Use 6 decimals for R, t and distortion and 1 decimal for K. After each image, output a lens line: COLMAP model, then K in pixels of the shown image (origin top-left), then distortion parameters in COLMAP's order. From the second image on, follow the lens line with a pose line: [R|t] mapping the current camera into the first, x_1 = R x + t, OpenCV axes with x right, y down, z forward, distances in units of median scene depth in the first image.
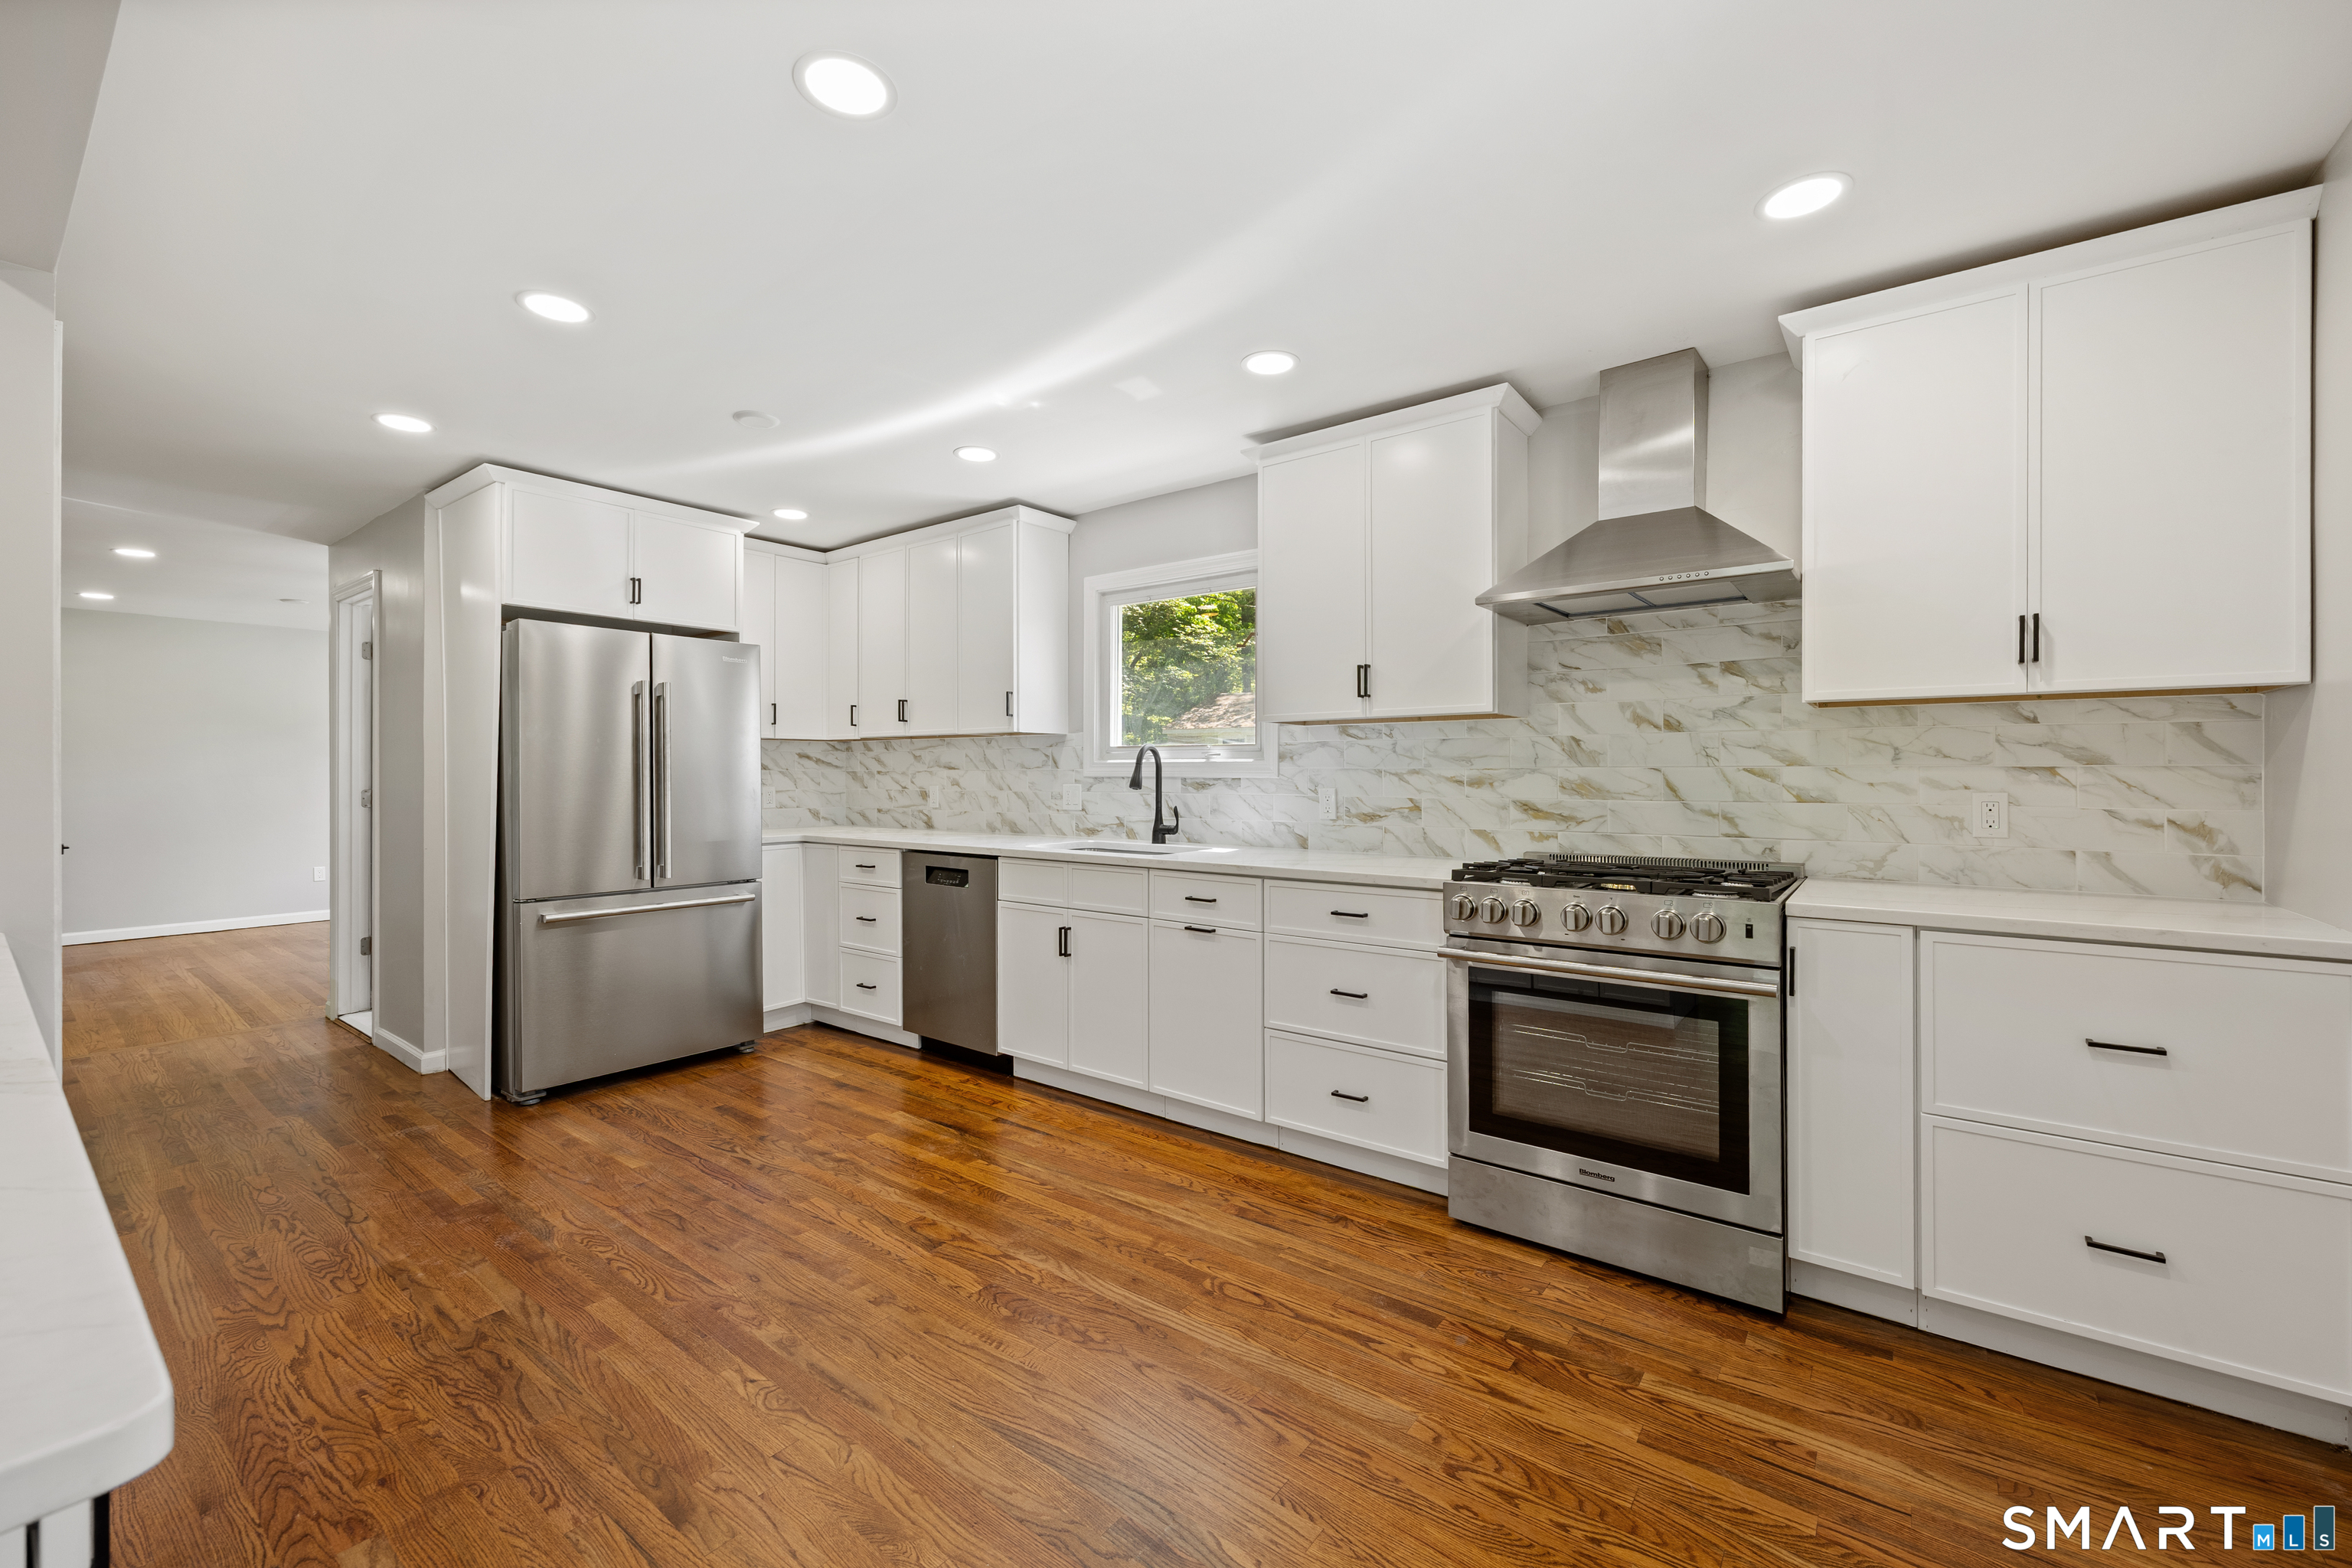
lens RADIAL K [[948.7, 0, 1181.9], [0, 948.7, 776.6], [0, 0, 1]] dist [-0.001468, 0.001741]
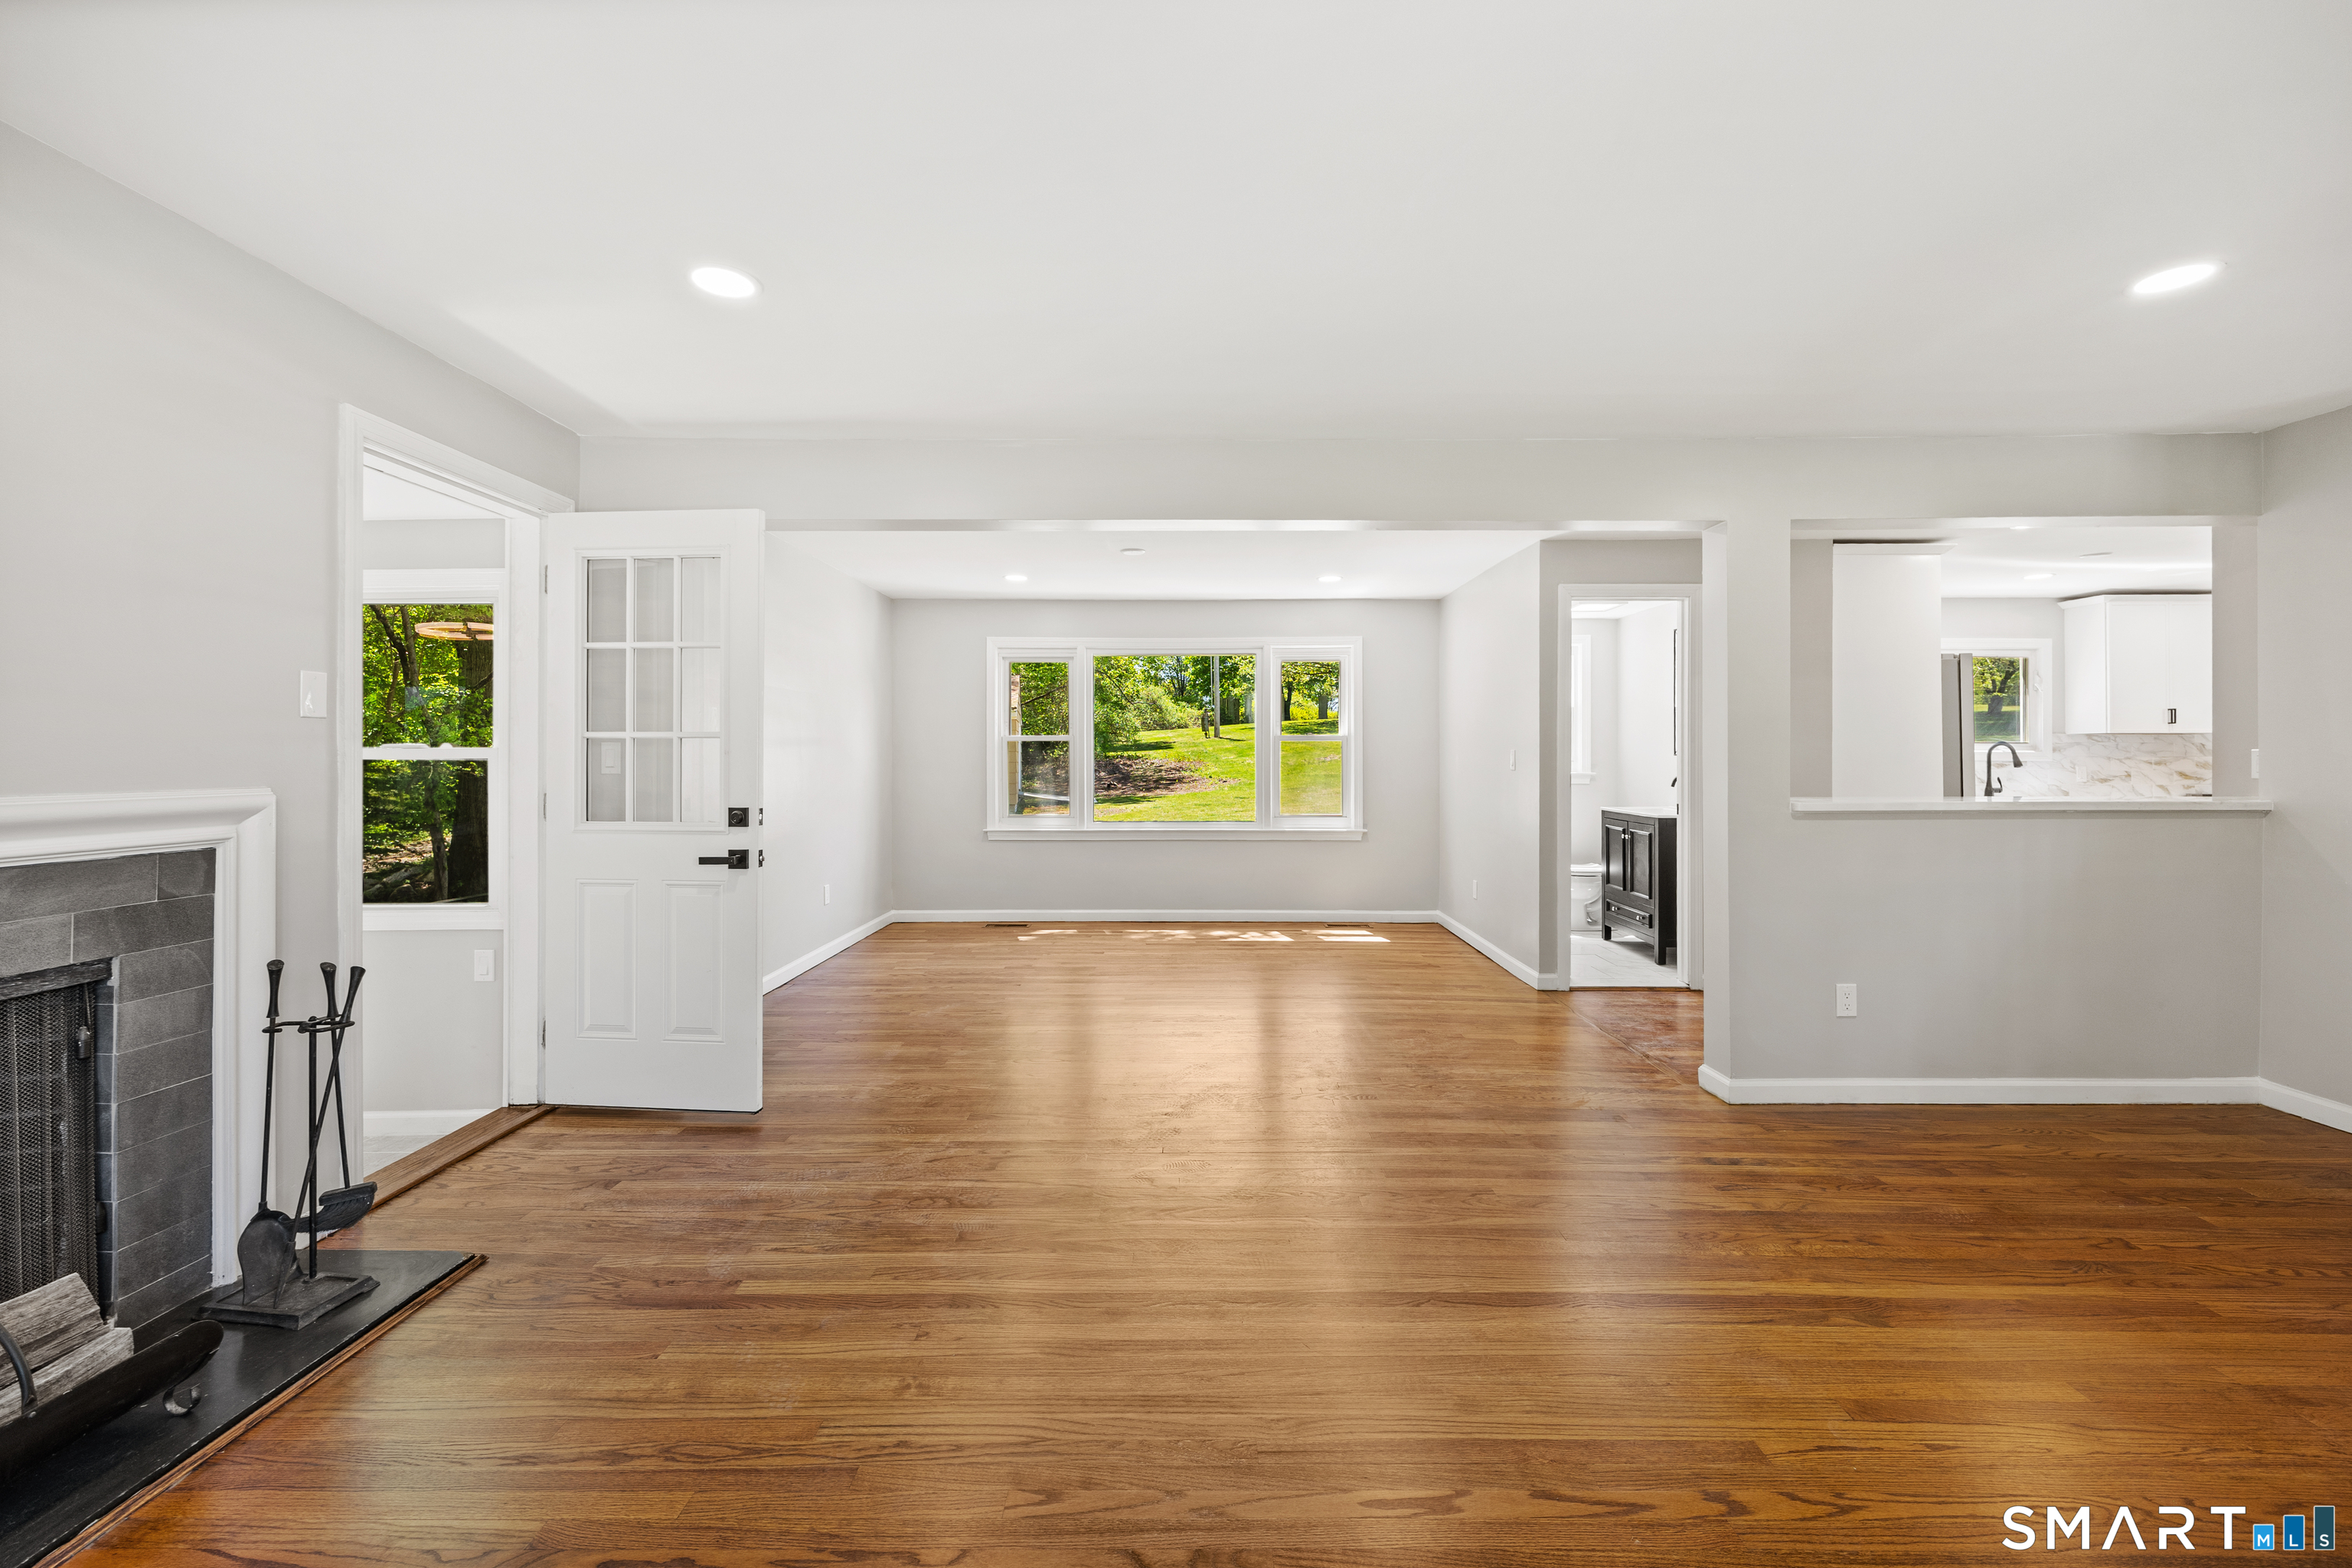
lens RADIAL K [[948.7, 0, 1186.5], [0, 948.7, 760.4], [0, 0, 1]] dist [-0.001468, 0.001741]
pose [[0.798403, 0.000623, 0.602123, -3.040739], [0.001736, 0.999993, -0.003336, 0.003864], [-0.602121, 0.003709, 0.798396, 0.647731]]
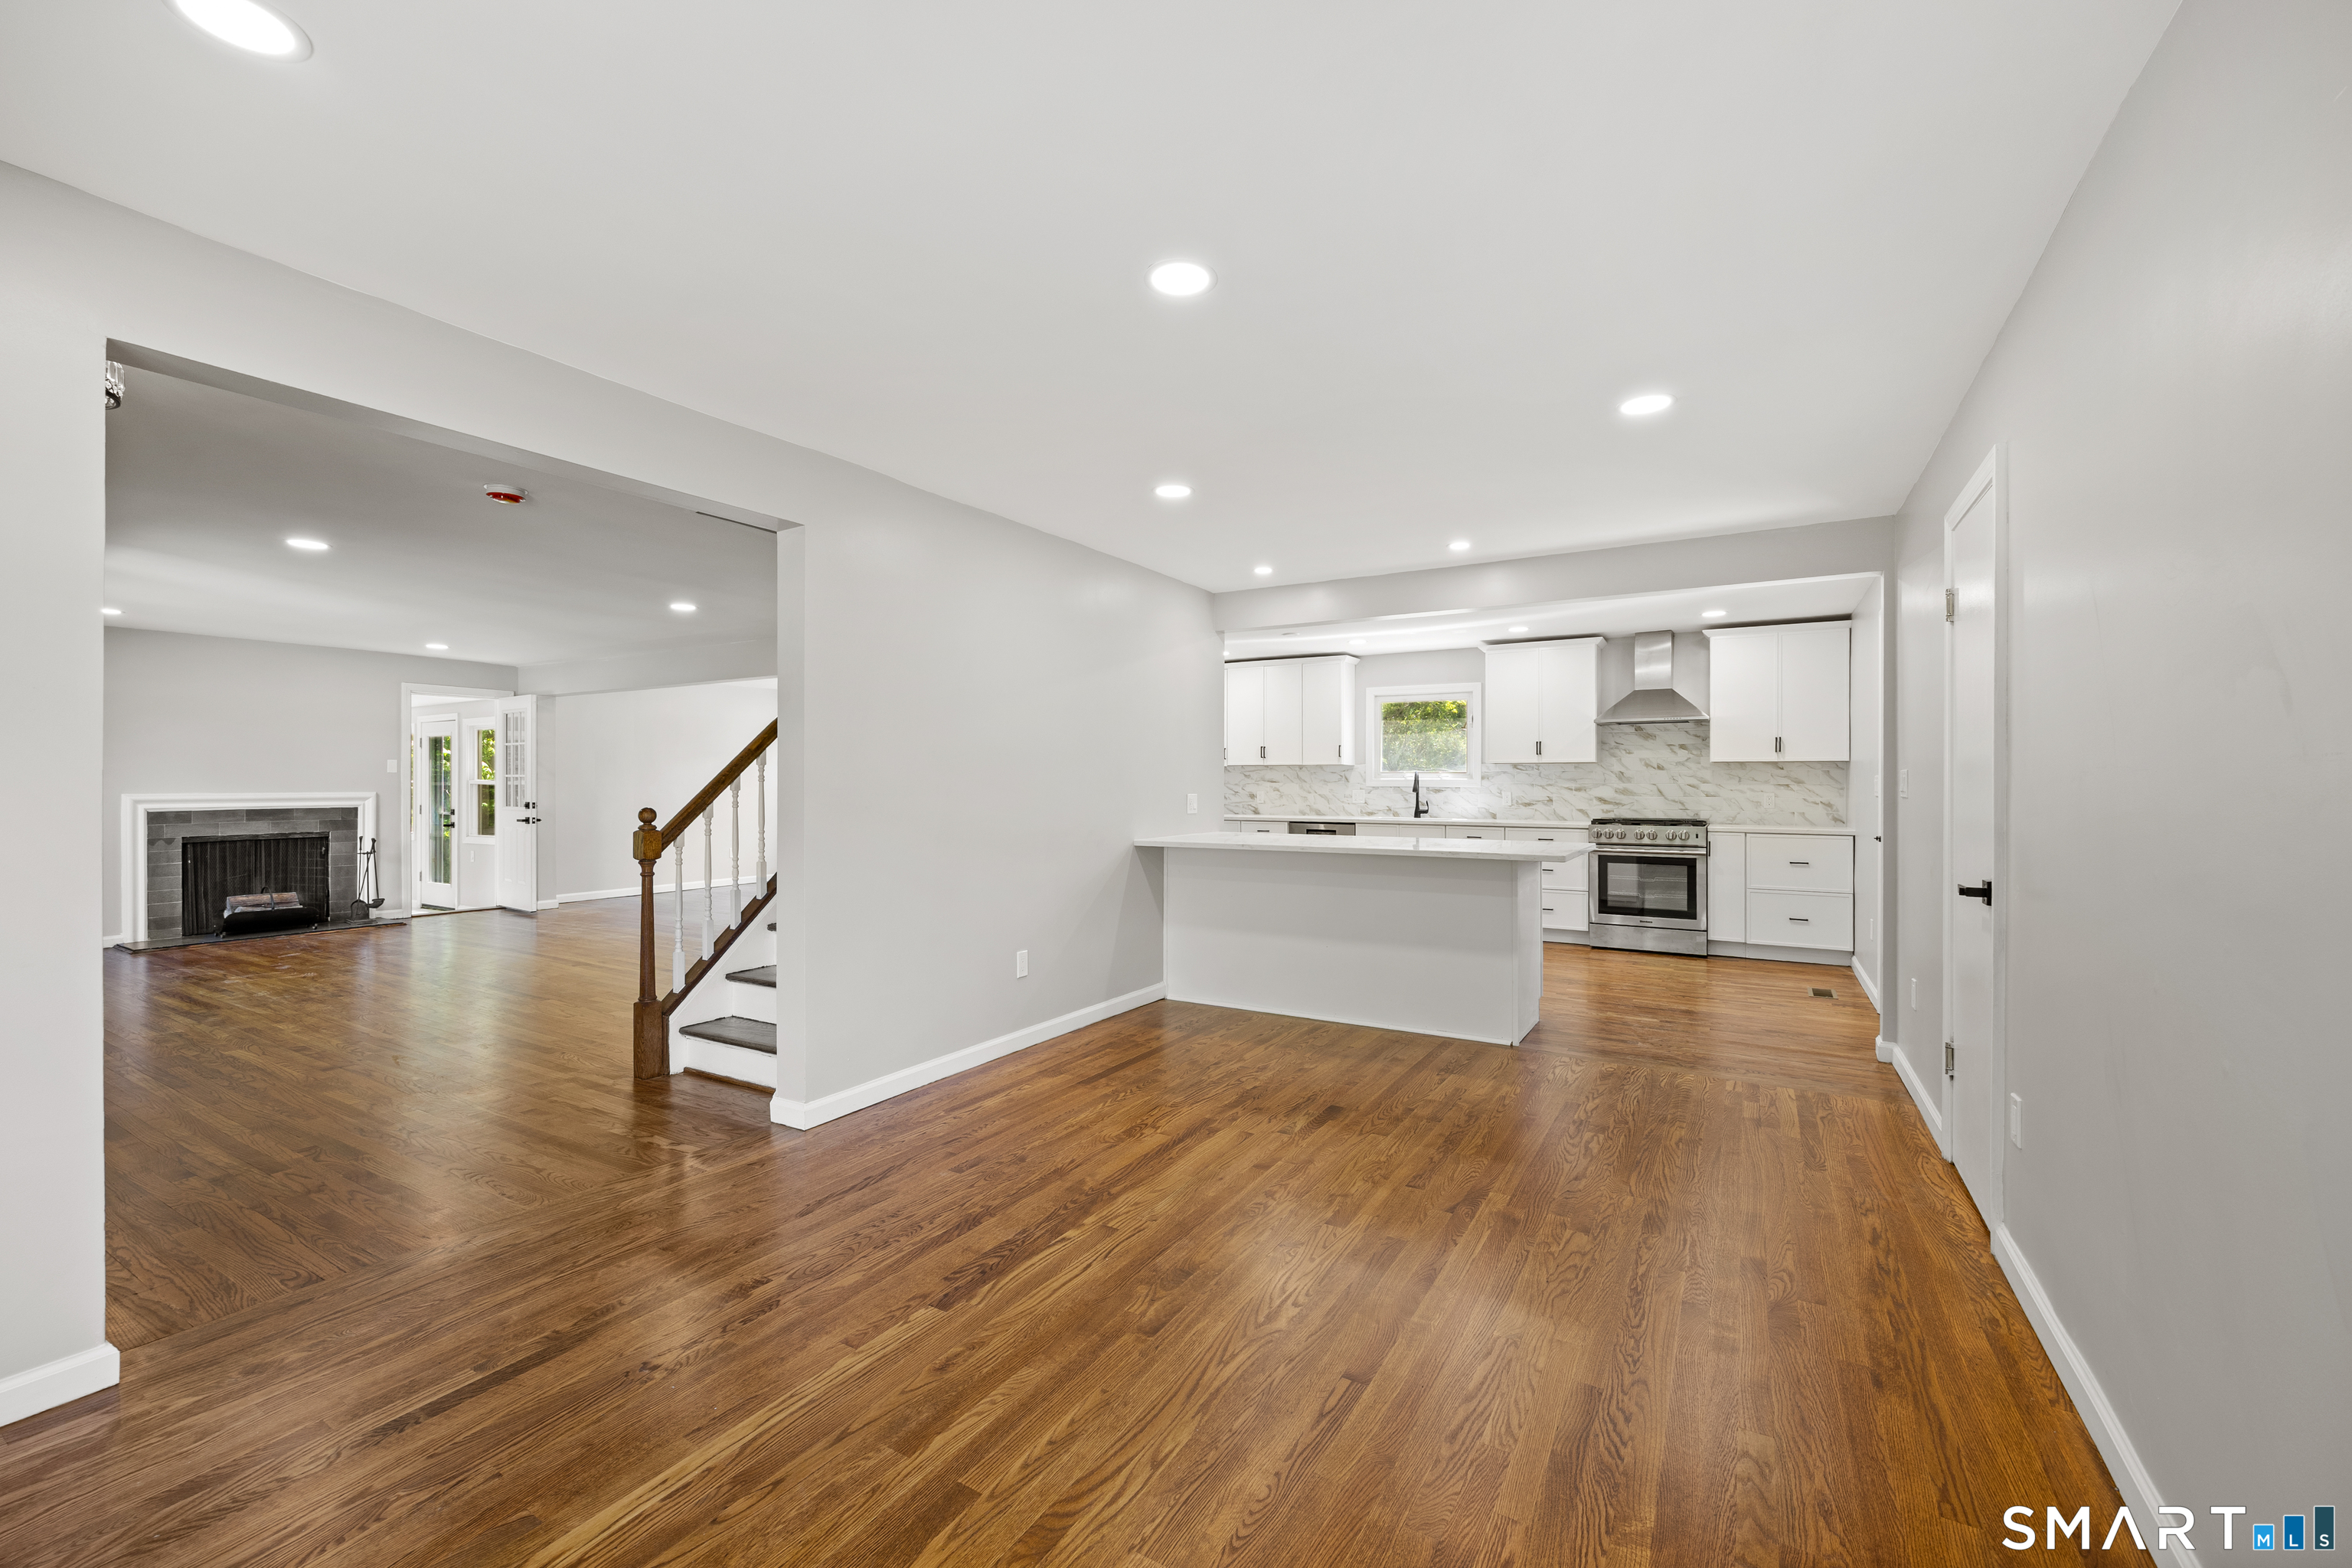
lens RADIAL K [[948.7, 0, 1167.1], [0, 948.7, 783.4], [0, 0, 1]] dist [-0.001468, 0.001741]
pose [[0.994572, 0.001847, 0.104038, -1.071321], [-0.001596, 0.999996, -0.002498, -0.001746], [-0.104042, 0.002318, 0.994570, -1.414130]]
